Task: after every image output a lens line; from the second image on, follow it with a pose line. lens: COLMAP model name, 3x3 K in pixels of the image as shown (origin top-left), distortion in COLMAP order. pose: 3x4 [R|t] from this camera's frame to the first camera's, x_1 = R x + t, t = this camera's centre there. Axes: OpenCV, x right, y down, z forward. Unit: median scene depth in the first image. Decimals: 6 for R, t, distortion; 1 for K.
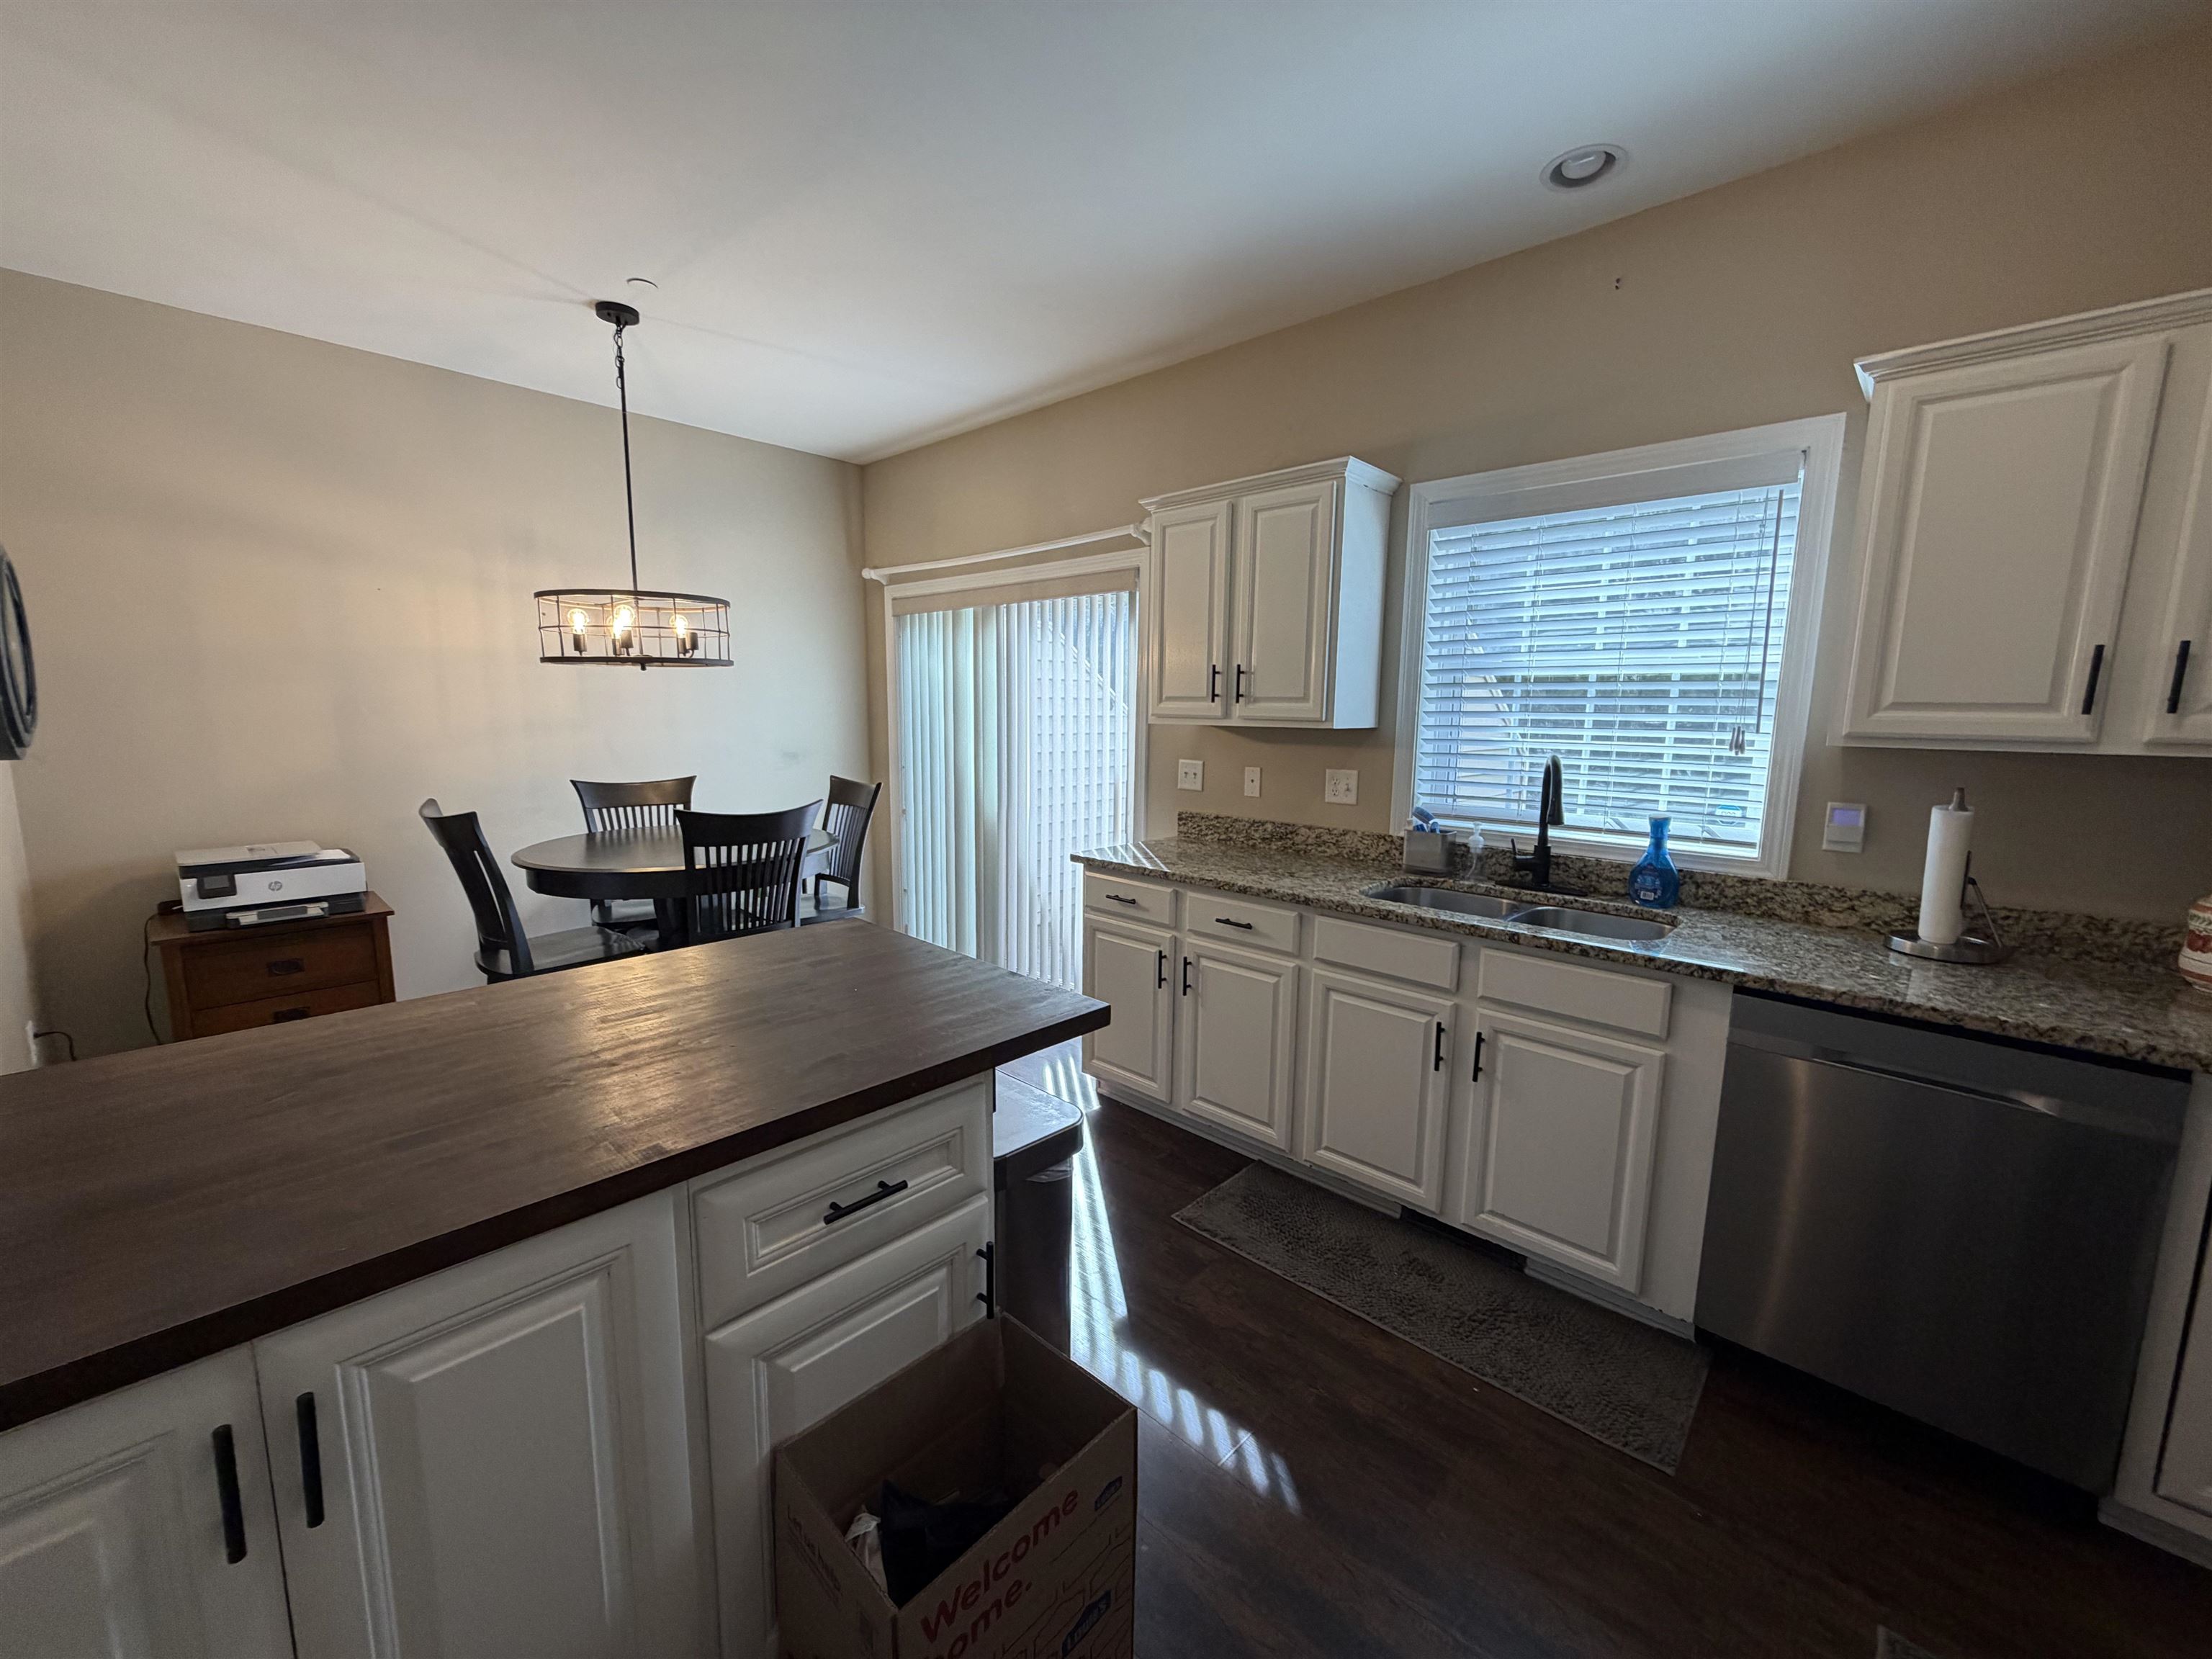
lens RADIAL K [[880.4, 0, 1106.4], [0, 880.4, 832.3], [0, 0, 1]] dist [0.000550, 0.000087]
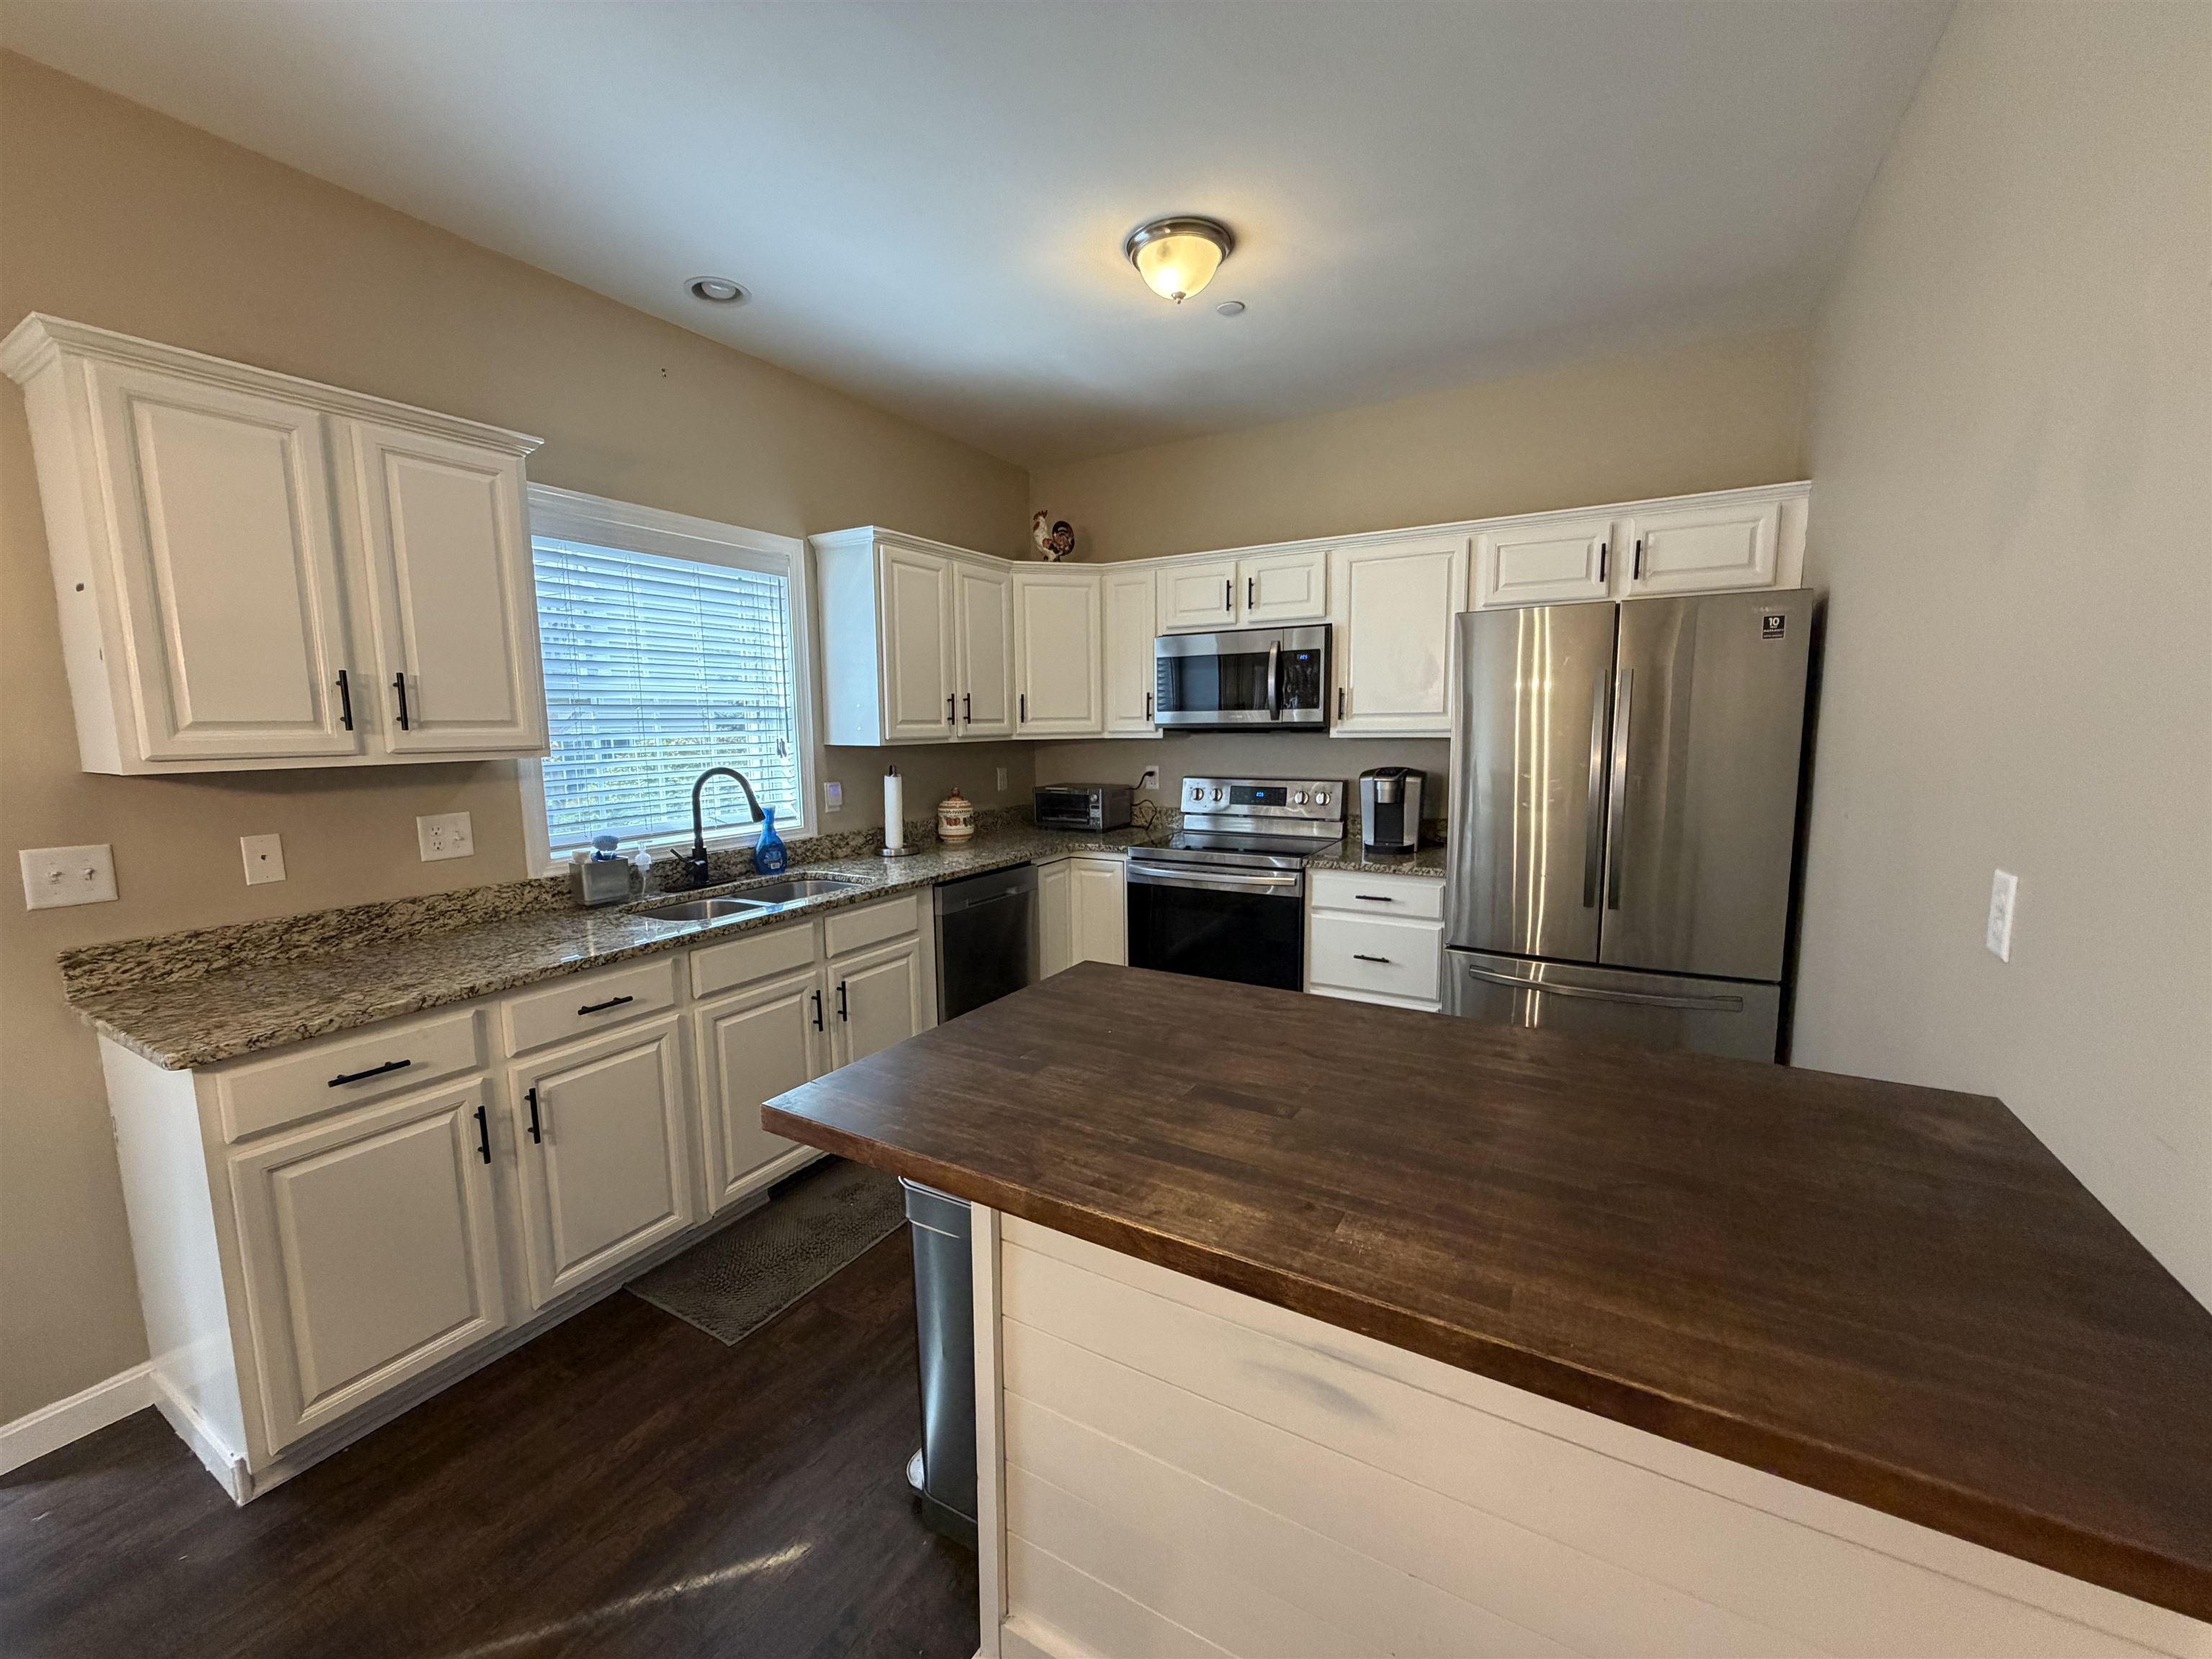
lens RADIAL K [[880.4, 0, 1105.9], [0, 880.4, 825.4], [0, 0, 1]] dist [0.000550, 0.000087]
pose [[-0.235227, -0.122491, 0.964191, -0.703663], [0.150483, 0.975474, 0.160637, -0.113631], [-0.960220, 0.182881, -0.211025, 0.704356]]
